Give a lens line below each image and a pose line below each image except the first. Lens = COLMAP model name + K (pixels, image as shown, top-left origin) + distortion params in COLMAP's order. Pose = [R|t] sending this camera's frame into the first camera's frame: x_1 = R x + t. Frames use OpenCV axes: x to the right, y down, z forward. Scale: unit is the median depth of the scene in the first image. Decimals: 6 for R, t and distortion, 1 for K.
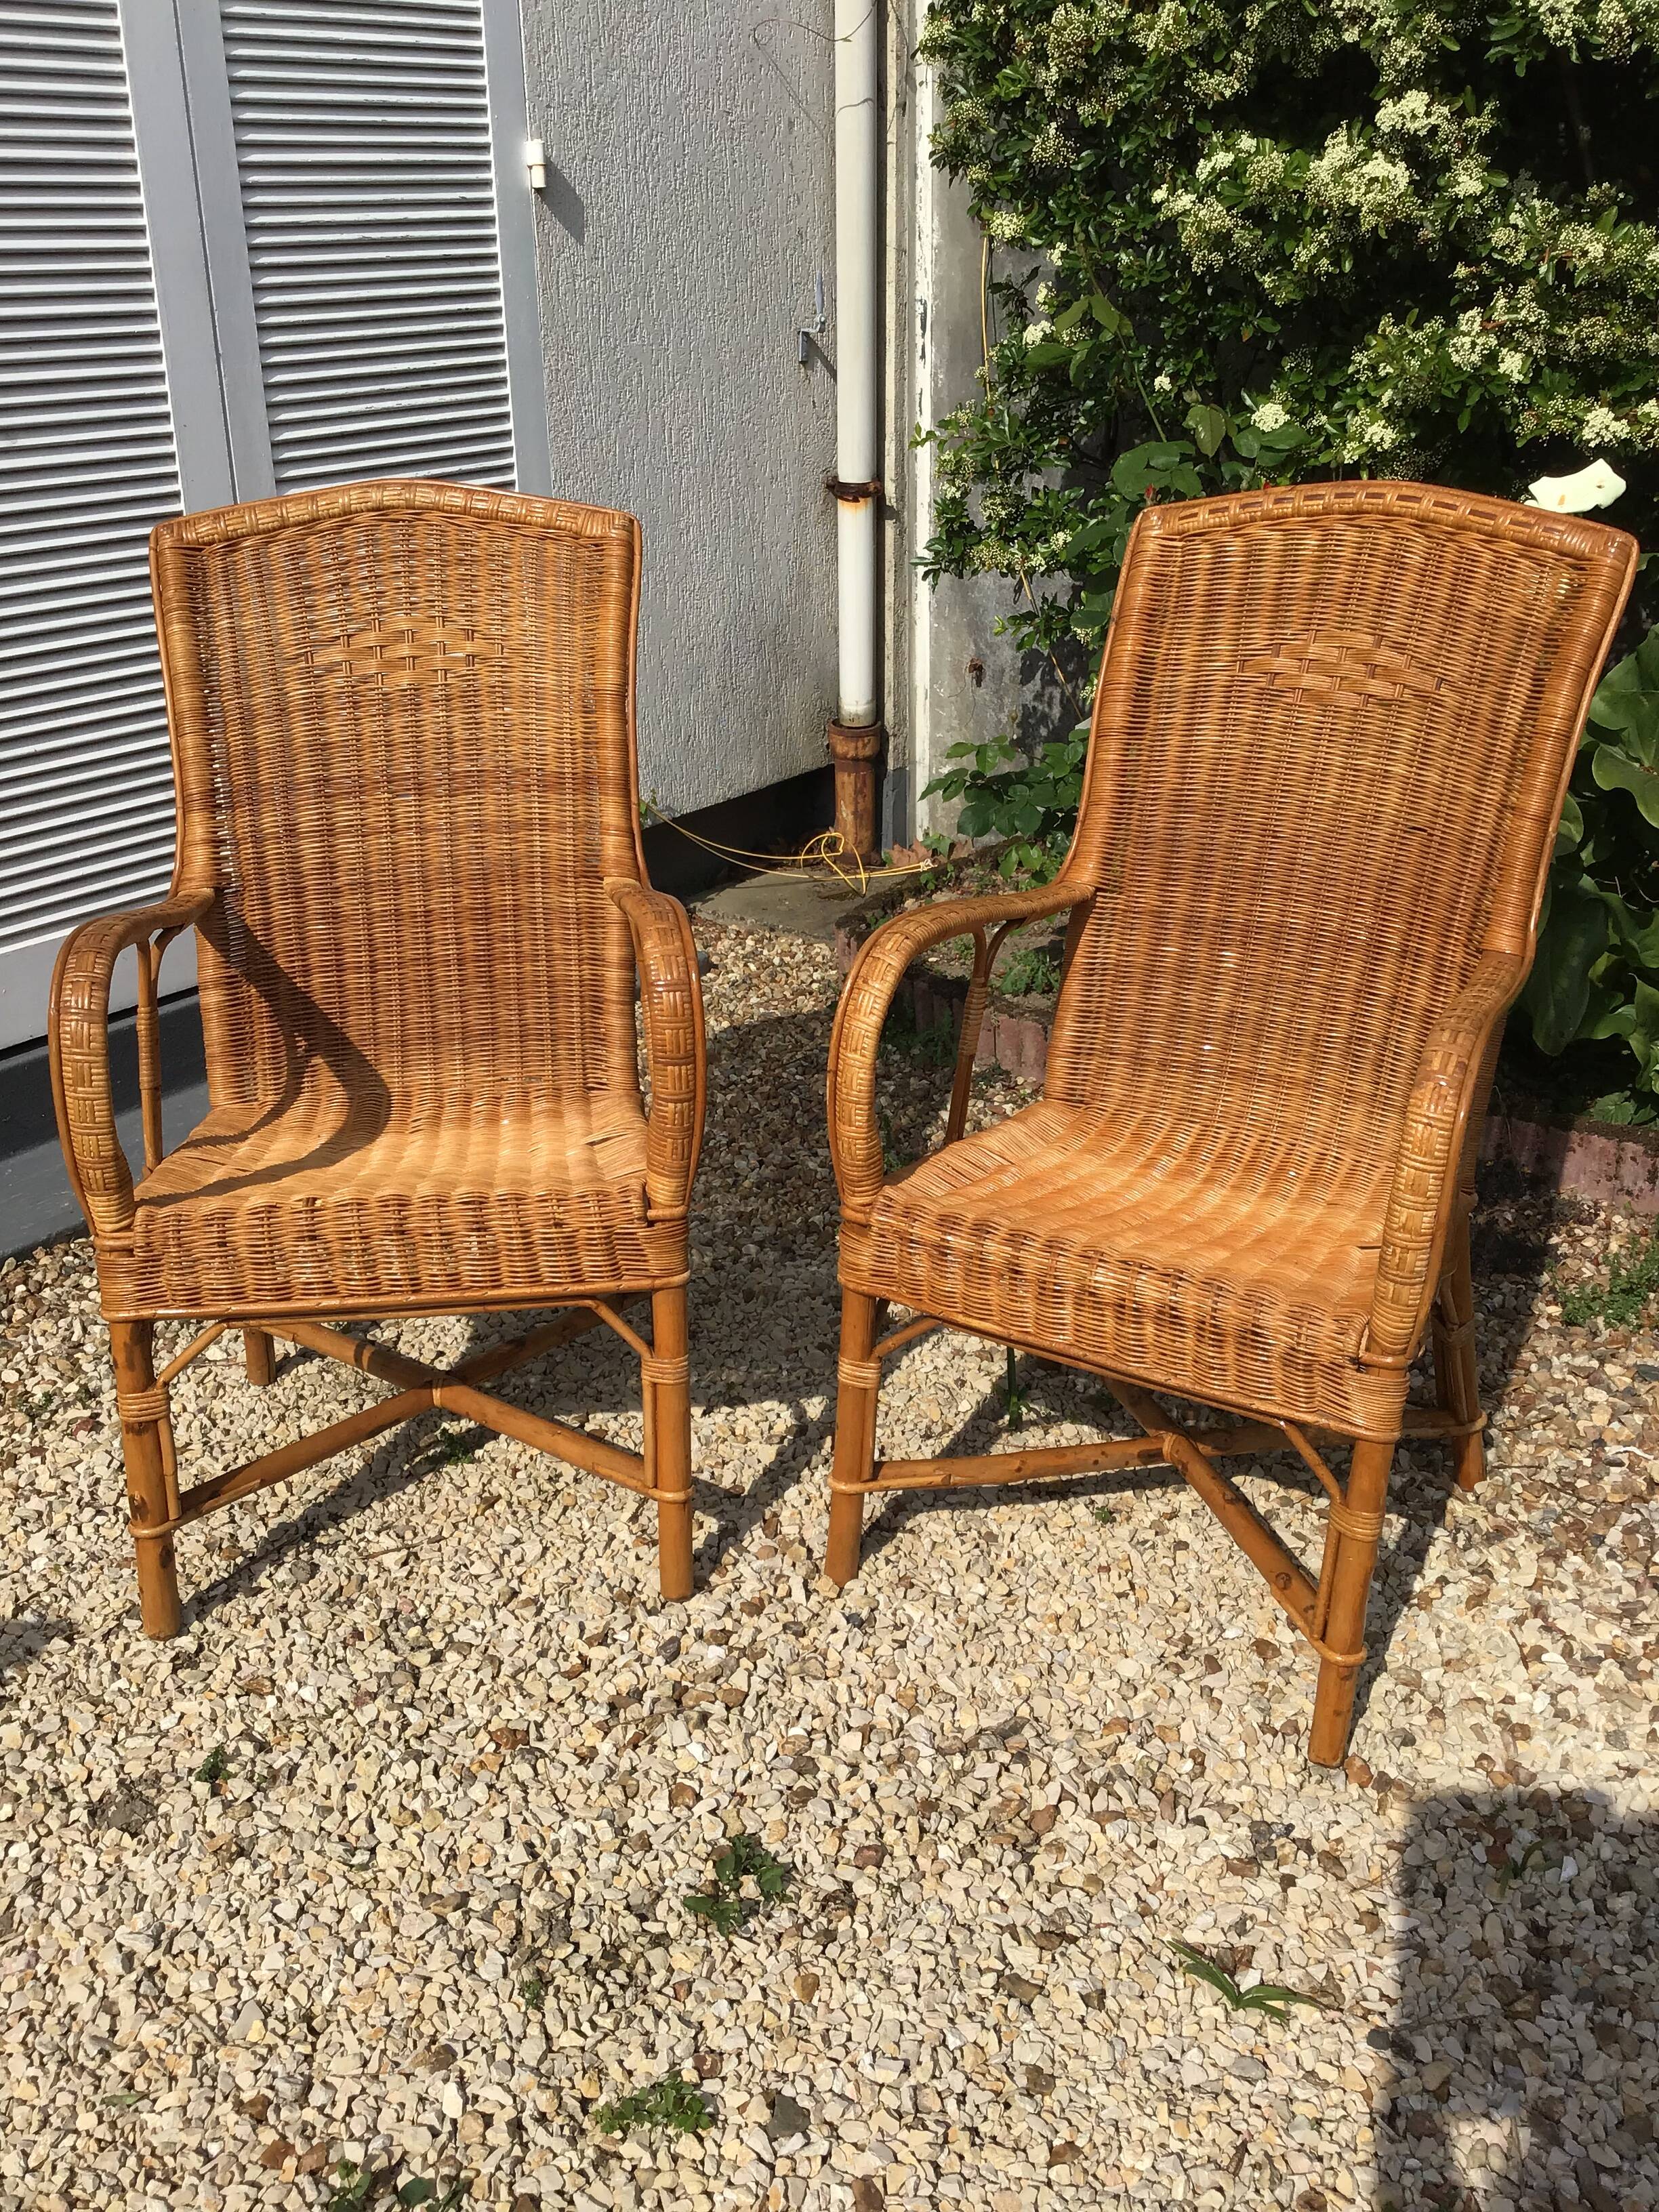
lens RADIAL K [[2031.0, 0, 842.9], [0, 2031.0, 1101.3], [0, 0, 1]] dist [0.073343, -0.124667]
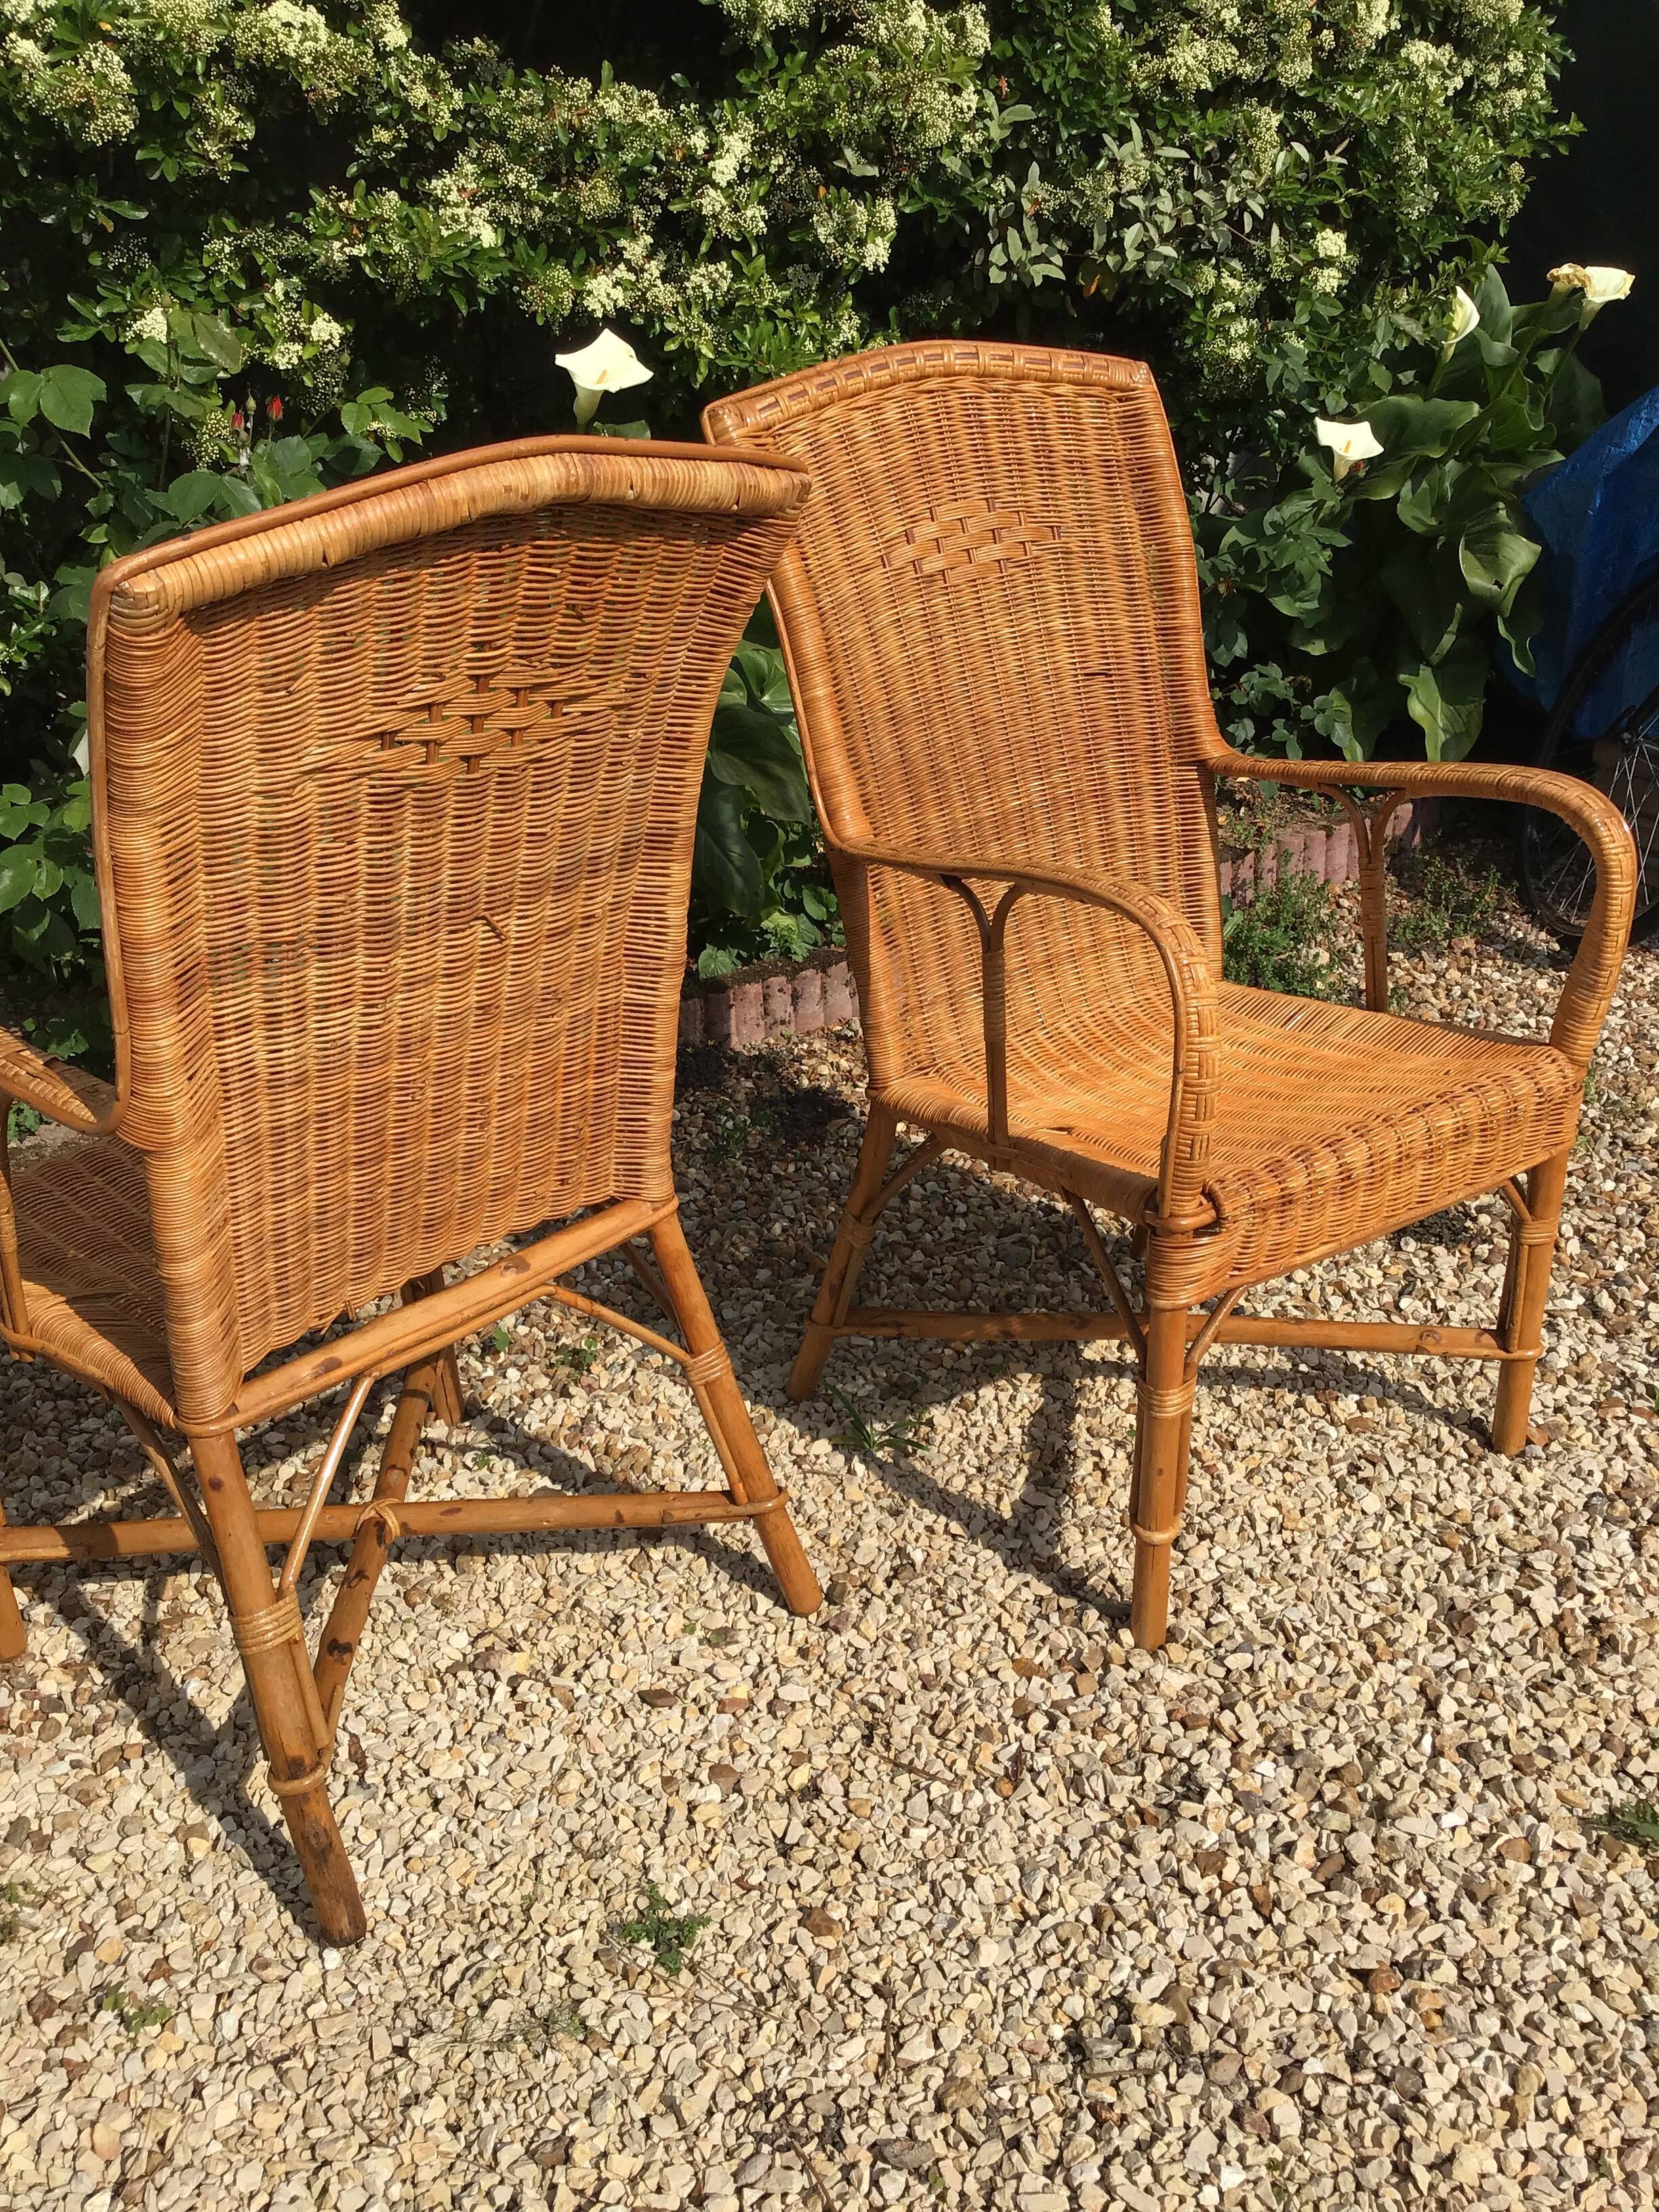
lens RADIAL K [[2032.9, 0, 844.1], [0, 2032.9, 1087.2], [0, 0, 1]] dist [0.059324, -0.104905]
pose [[0.404561, -0.389636, 0.827354, -0.632750], [0.364879, 0.898338, 0.244647, -0.221902], [-0.838567, 0.202909, 0.505603, 0.580711]]
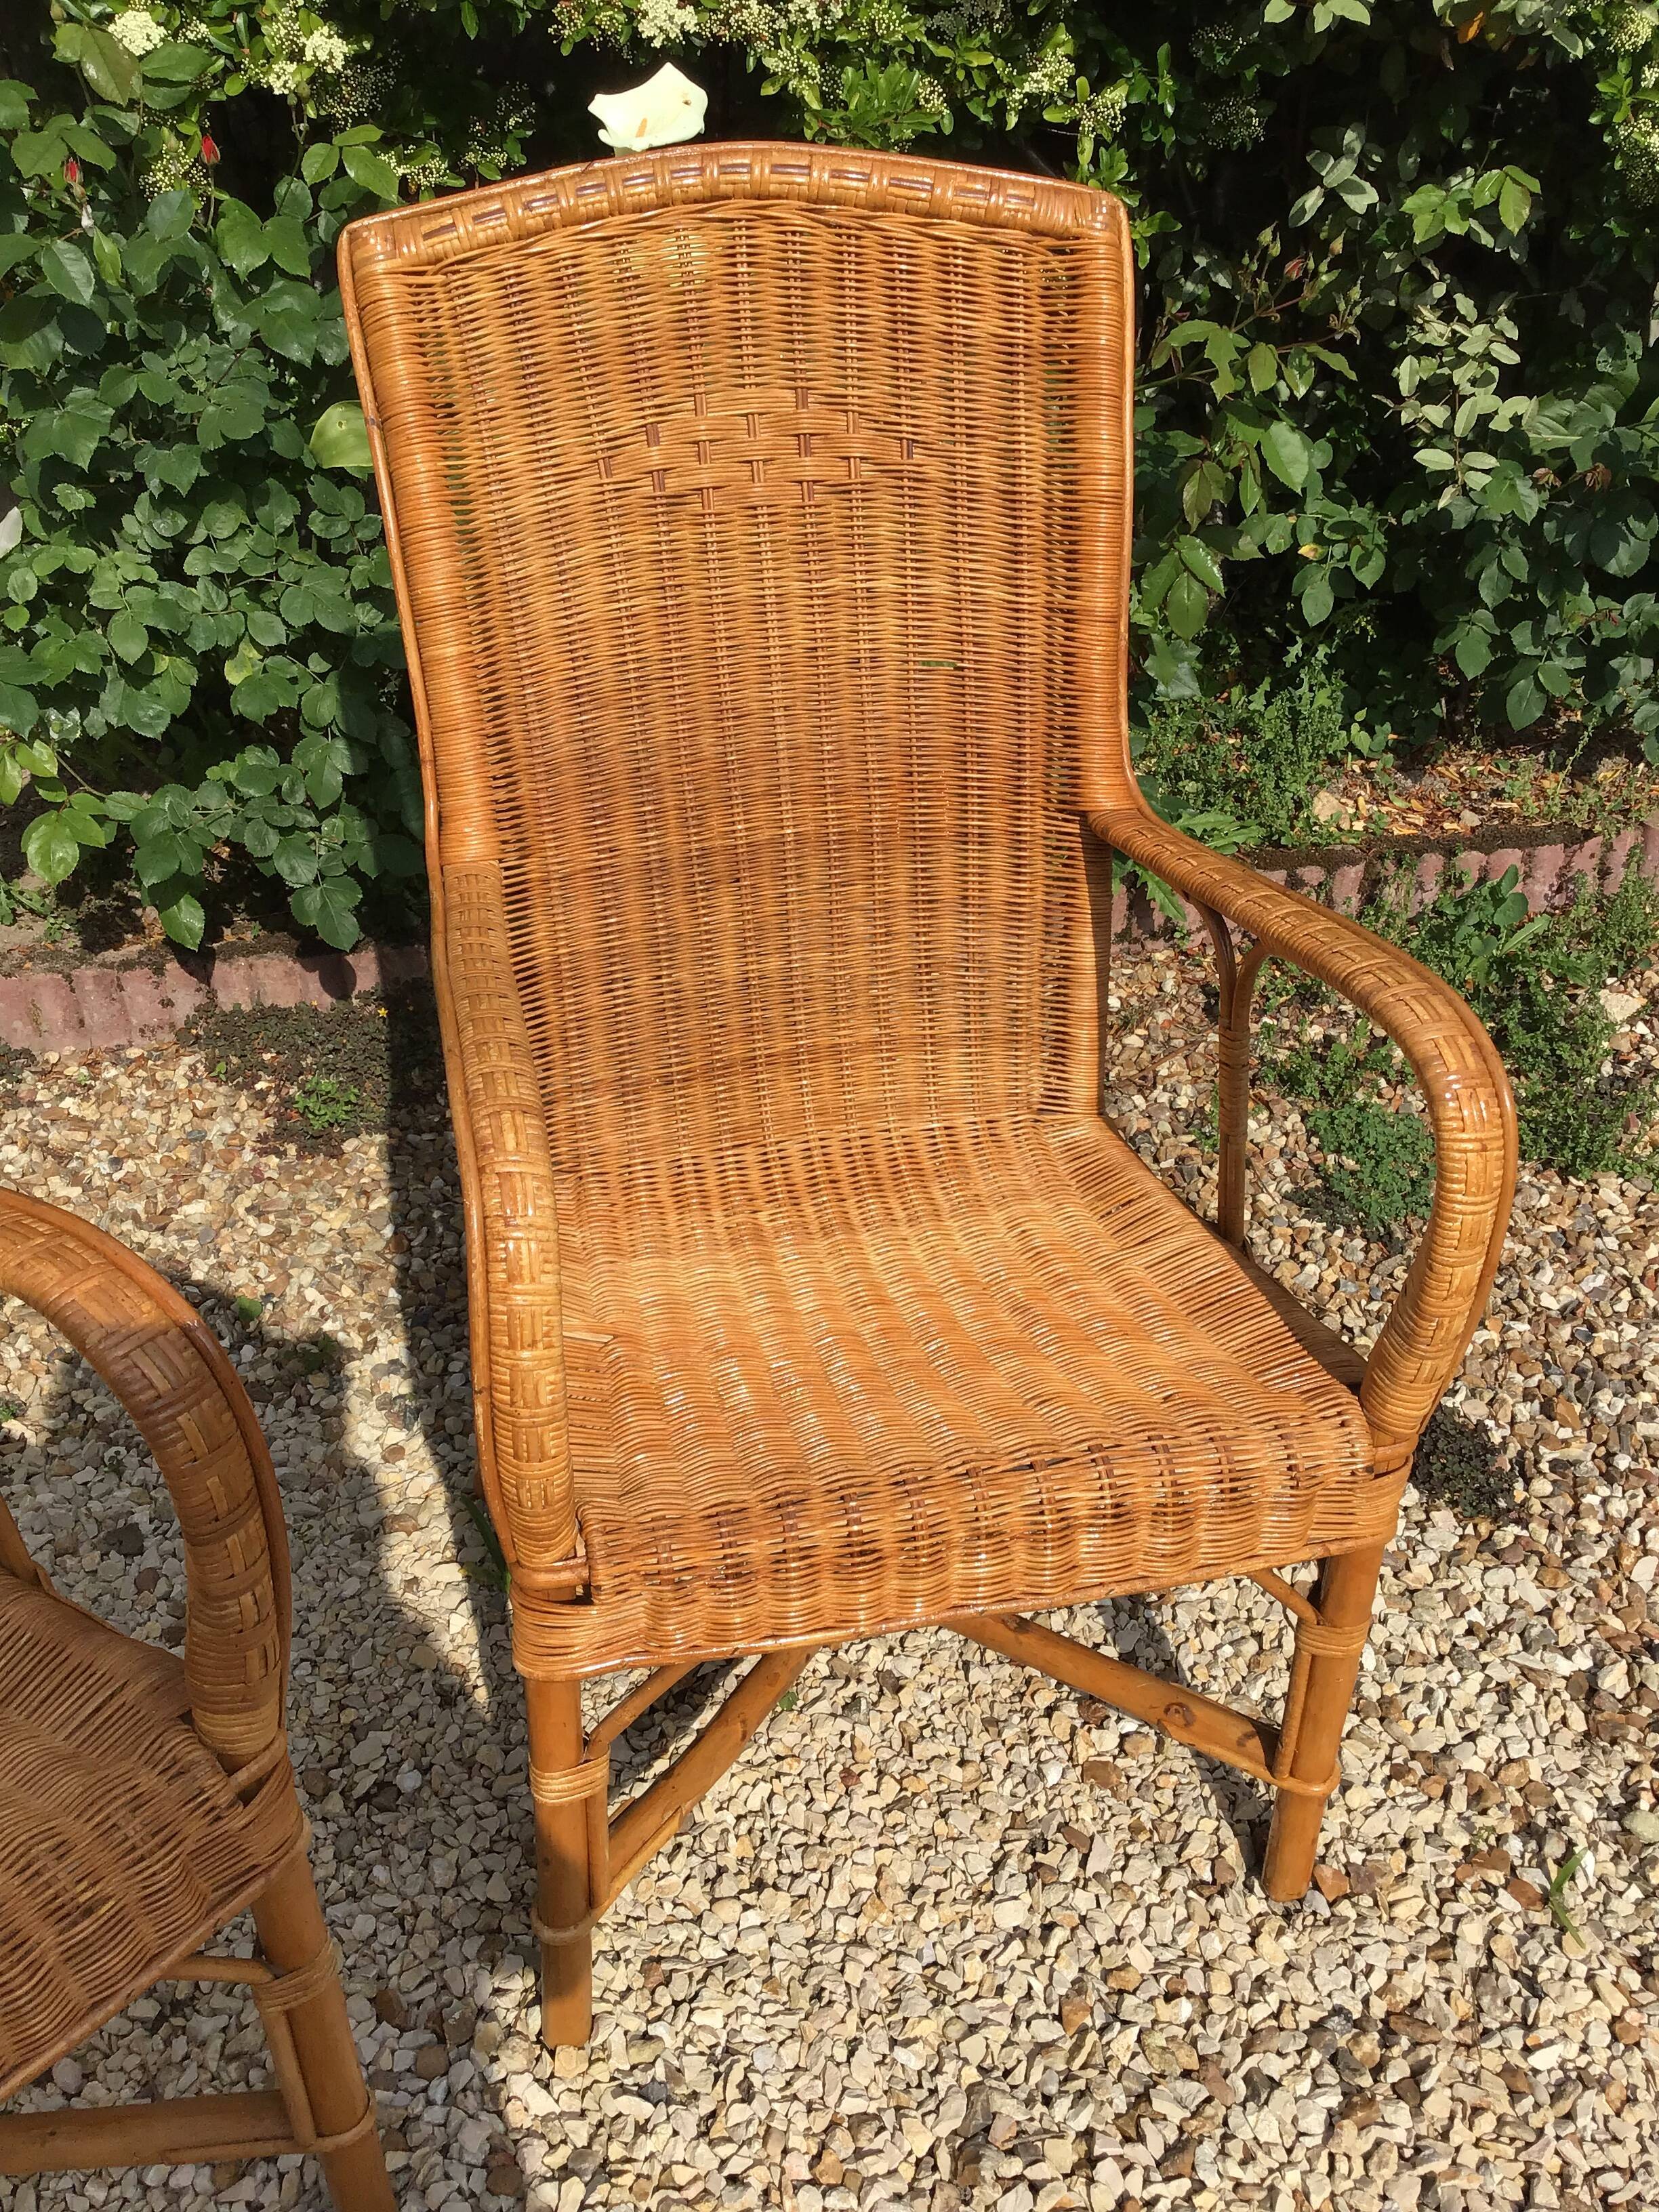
lens RADIAL K [[2031.0, 0, 842.9], [0, 2031.0, 1101.3], [0, 0, 1]] dist [0.073343, -0.124667]
pose [[0.733329, -0.372104, 0.569006, -0.182514], [0.262253, 0.926977, 0.268211, -0.174066], [-0.627258, -0.047464, 0.777364, 0.427909]]
